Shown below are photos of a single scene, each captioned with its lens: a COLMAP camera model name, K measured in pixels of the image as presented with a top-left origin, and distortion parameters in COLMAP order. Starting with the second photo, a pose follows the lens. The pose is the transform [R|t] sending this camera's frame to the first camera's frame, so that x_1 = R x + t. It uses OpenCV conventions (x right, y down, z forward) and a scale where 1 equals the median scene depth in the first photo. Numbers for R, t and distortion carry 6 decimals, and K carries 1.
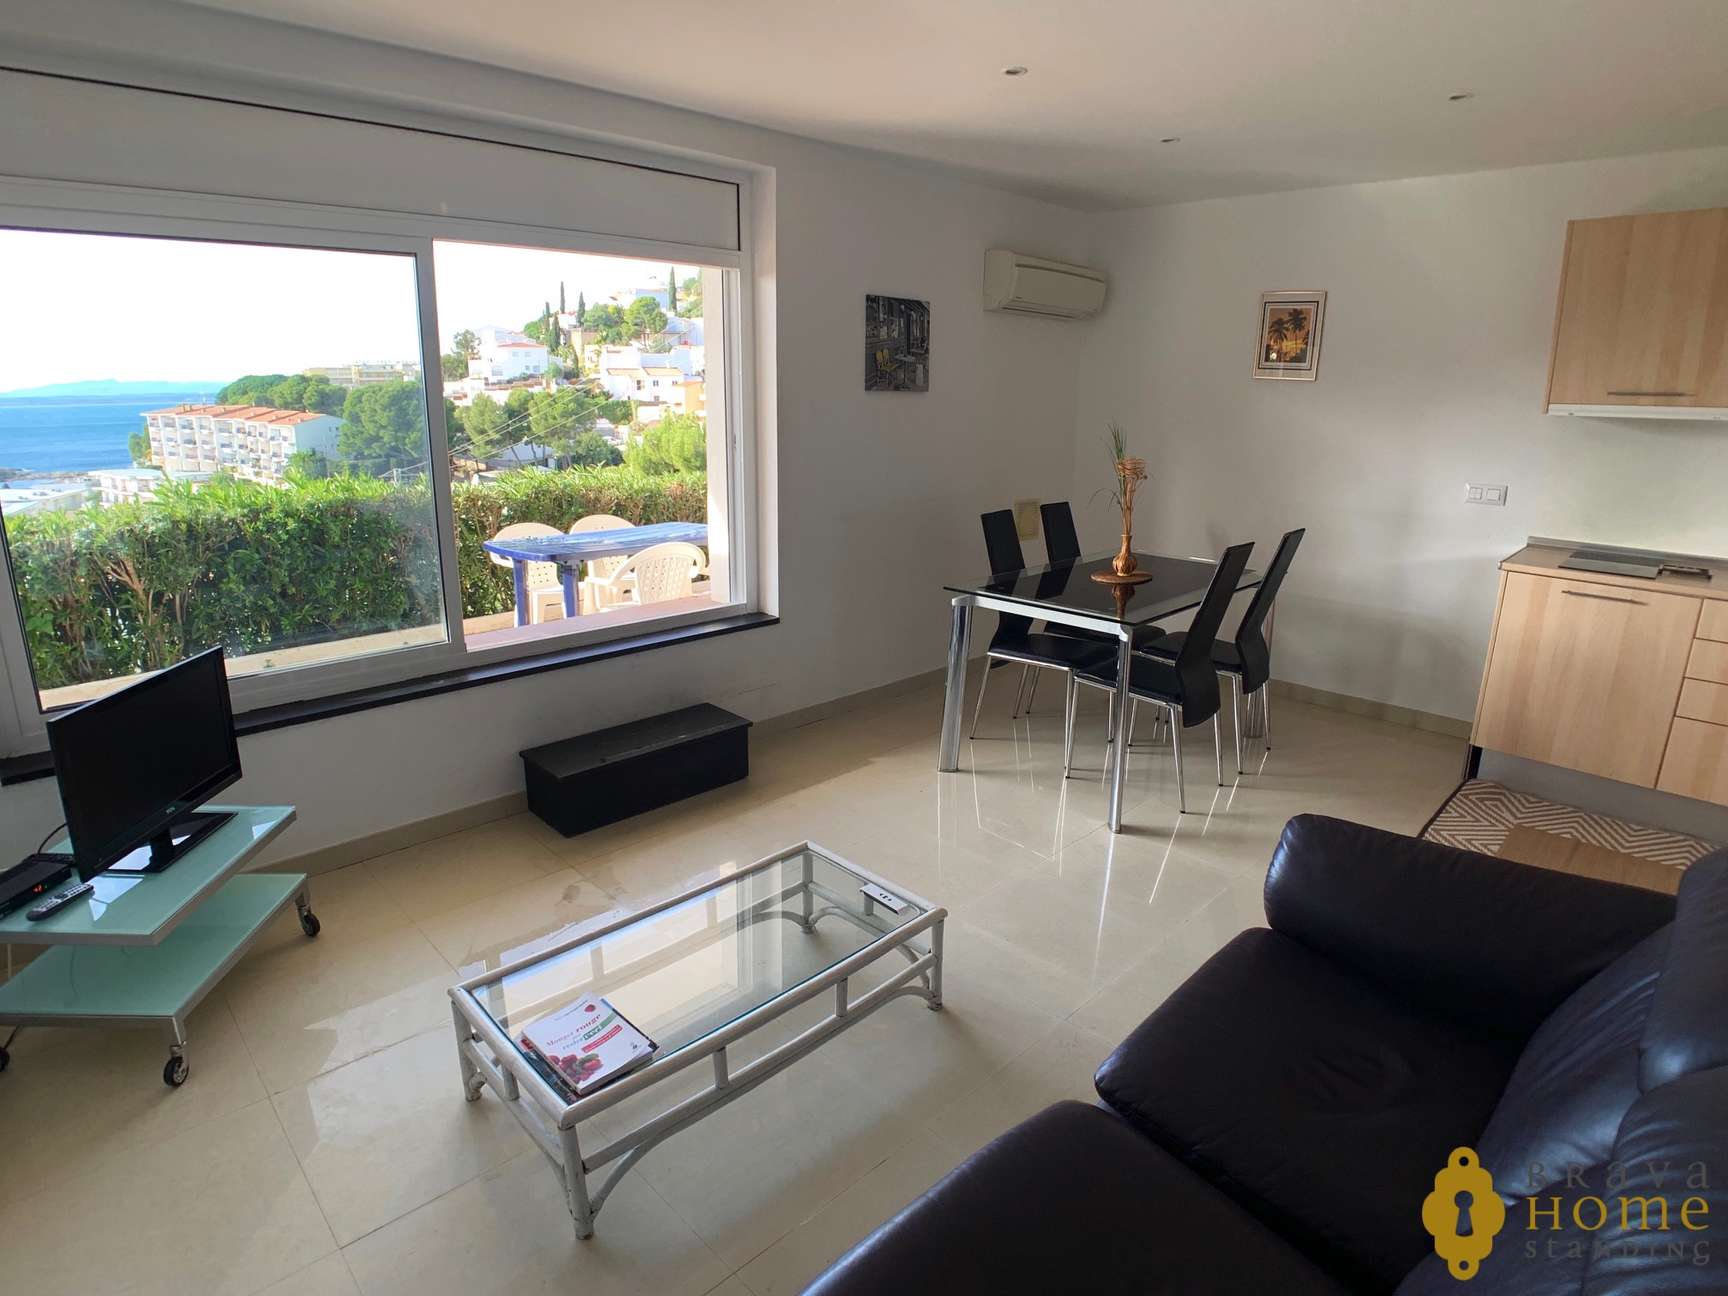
lens RADIAL K [[925.8, 0, 864.0], [0, 925.8, 648.0], [0, 0, 1]] dist [-0.089881, 0.014753]
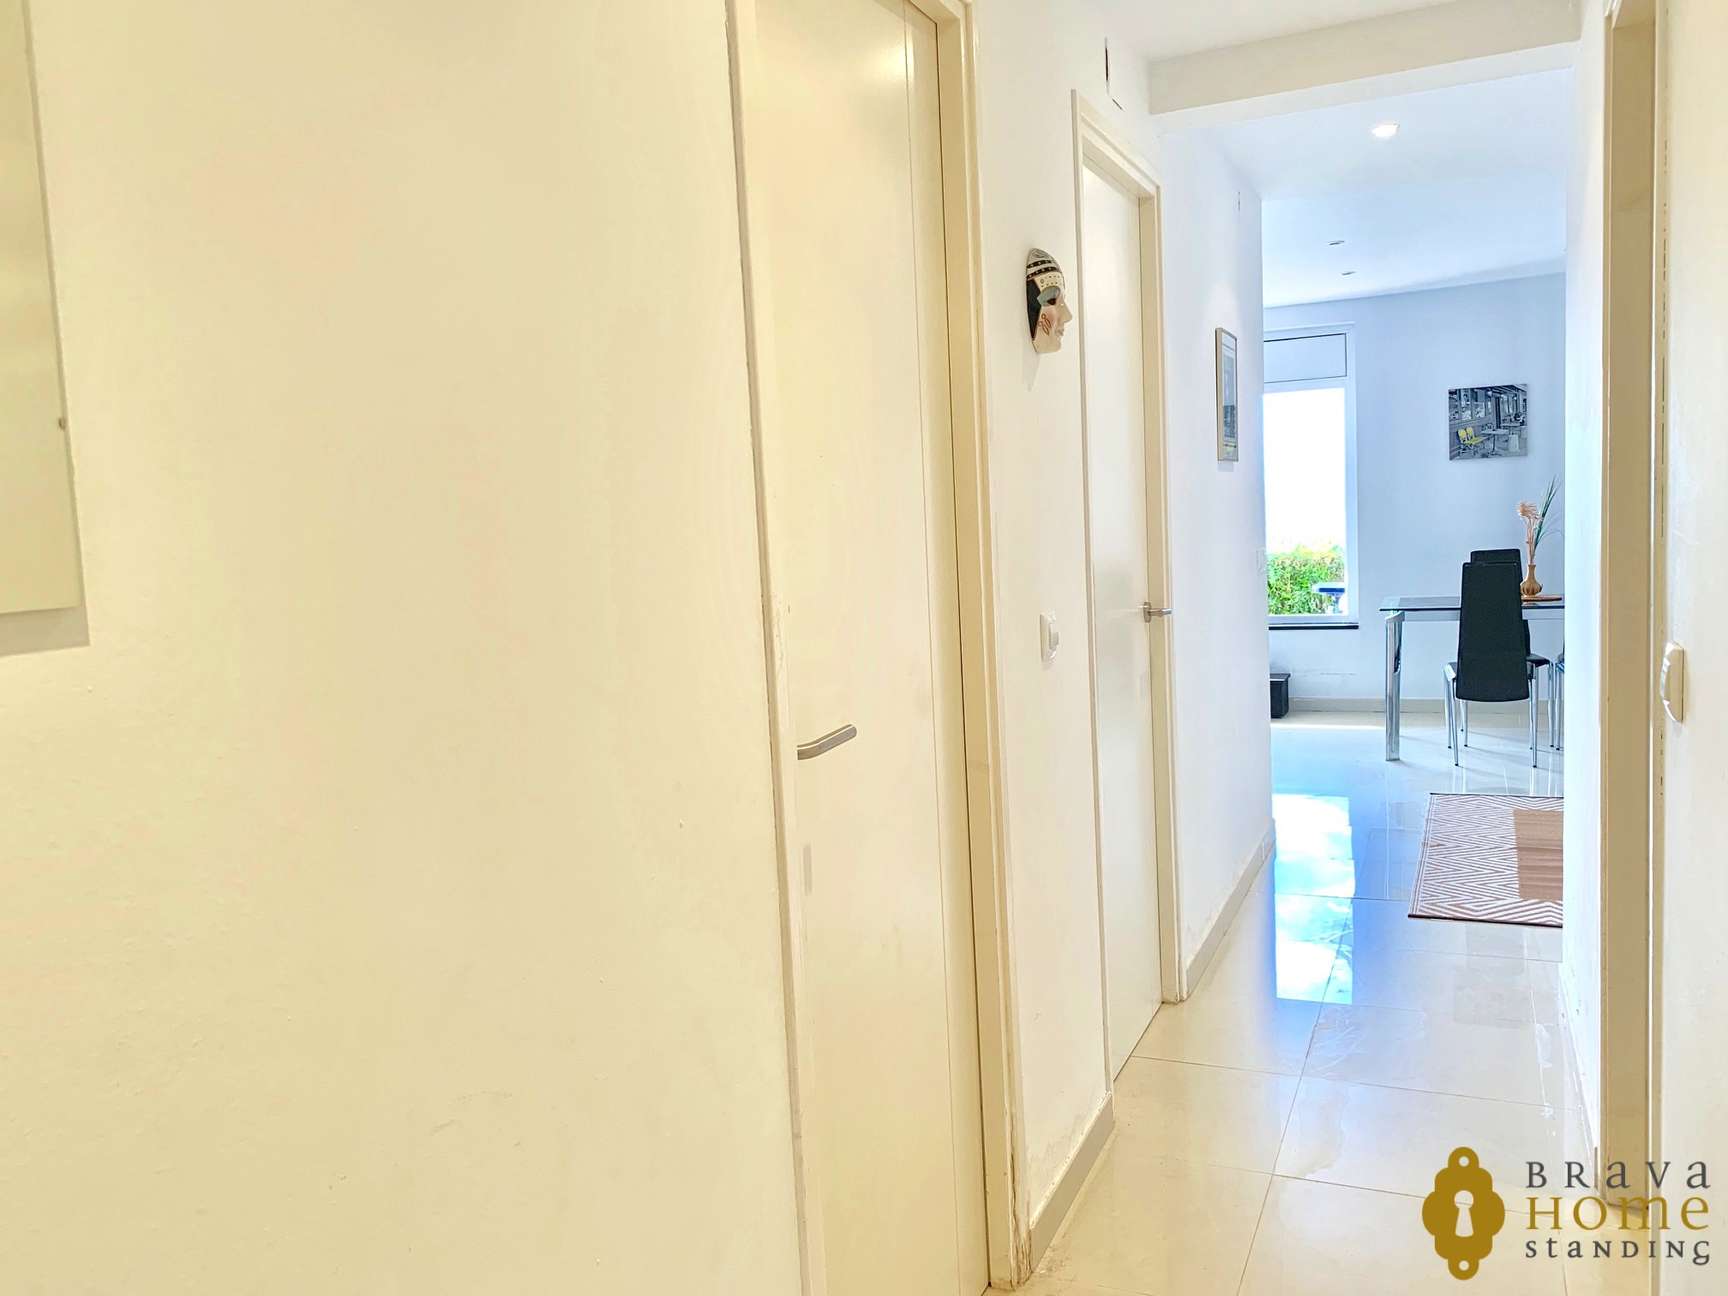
lens RADIAL K [[1343.8, 0, 864.0], [0, 1343.8, 648.0], [0, 0, 1]] dist [-0.003177, 0.000940]
pose [[0.358089, 0.065305, -0.931401, 1.528739], [-0.196578, 0.980464, -0.006832, 0.163858], [0.912759, 0.185539, 0.363931, -0.421489]]
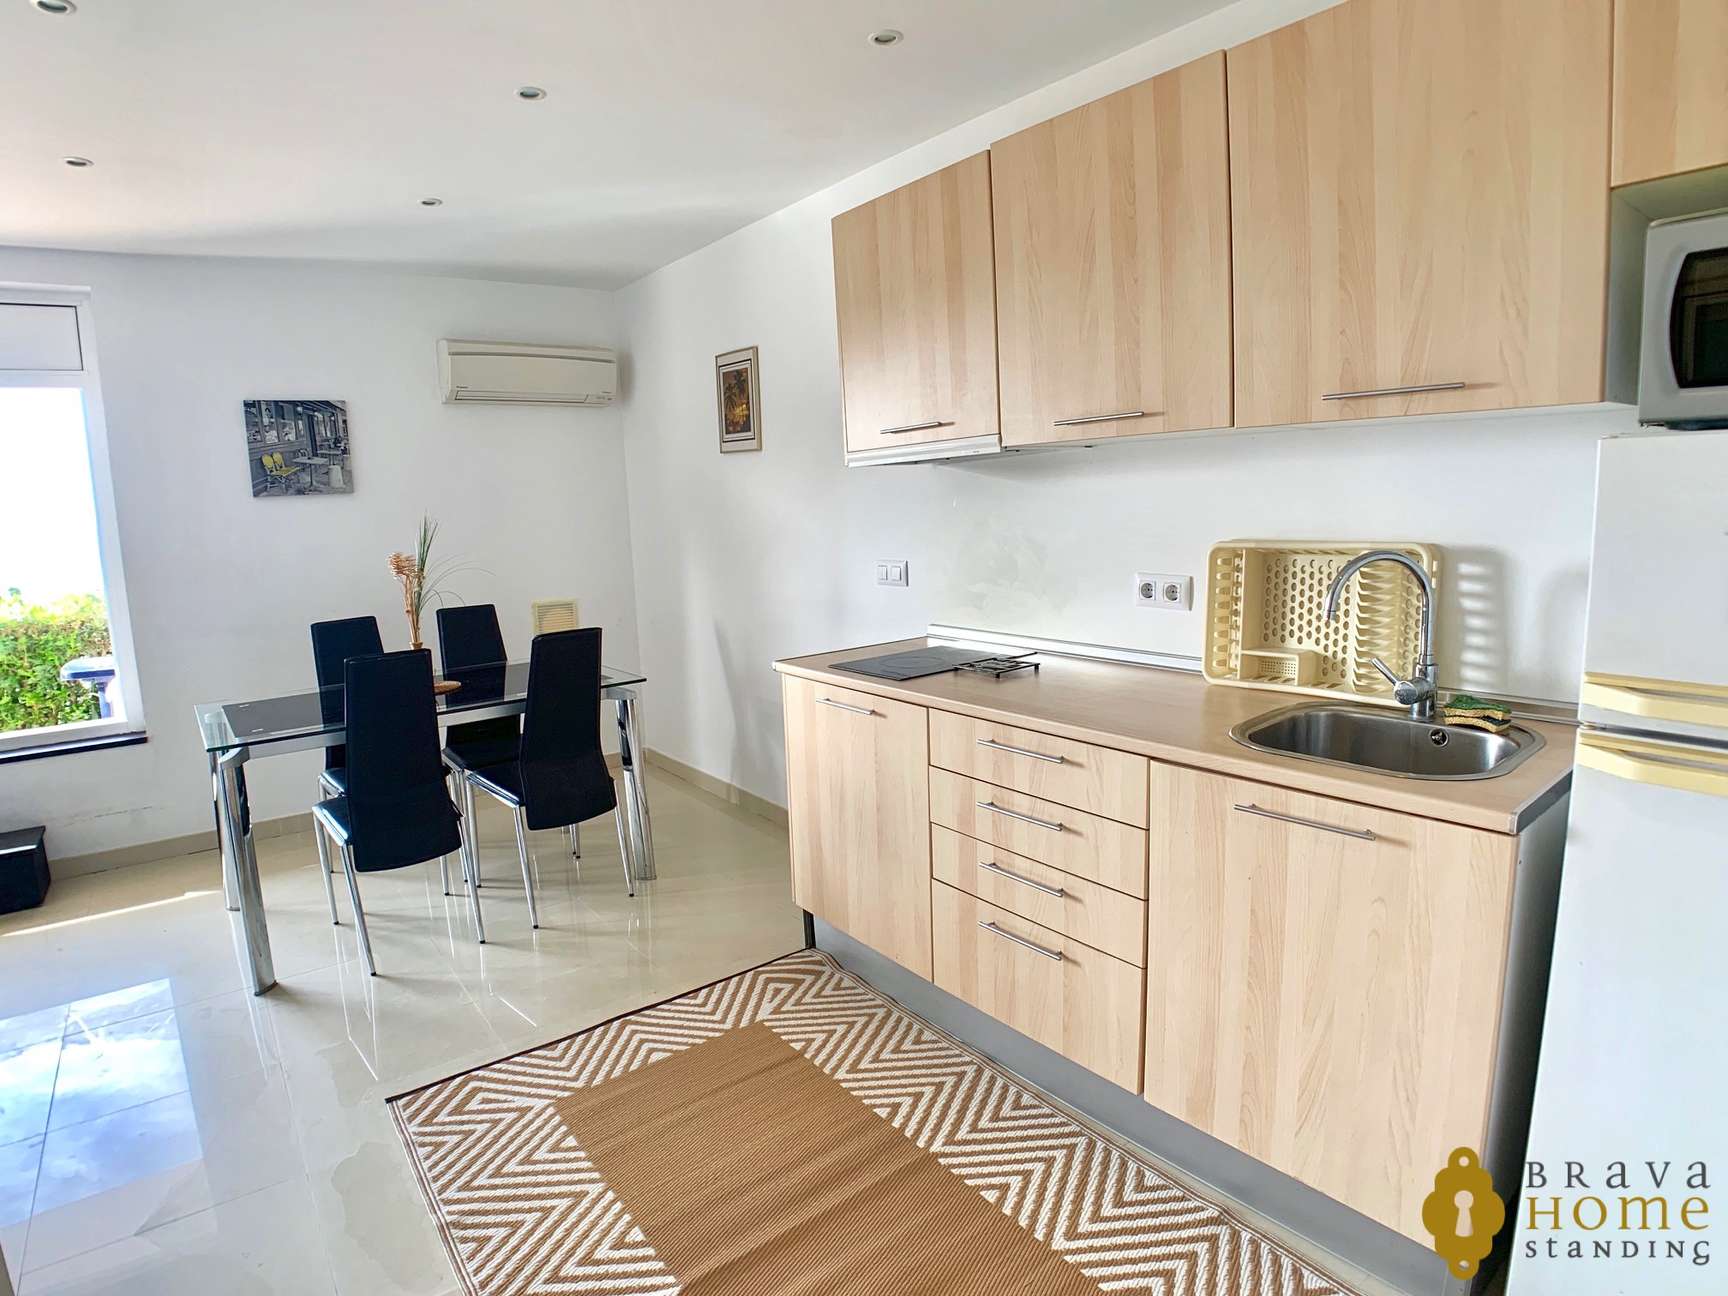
lens RADIAL K [[925.9, 0, 864.0], [0, 925.9, 648.0], [0, 0, 1]] dist [-0.122099, 0.027476]
pose [[0.992685, -0.021330, -0.118836, 0.747864], [0.008140, 0.993855, -0.110386, -0.018028], [0.120460, 0.108611, 0.986759, 0.195914]]
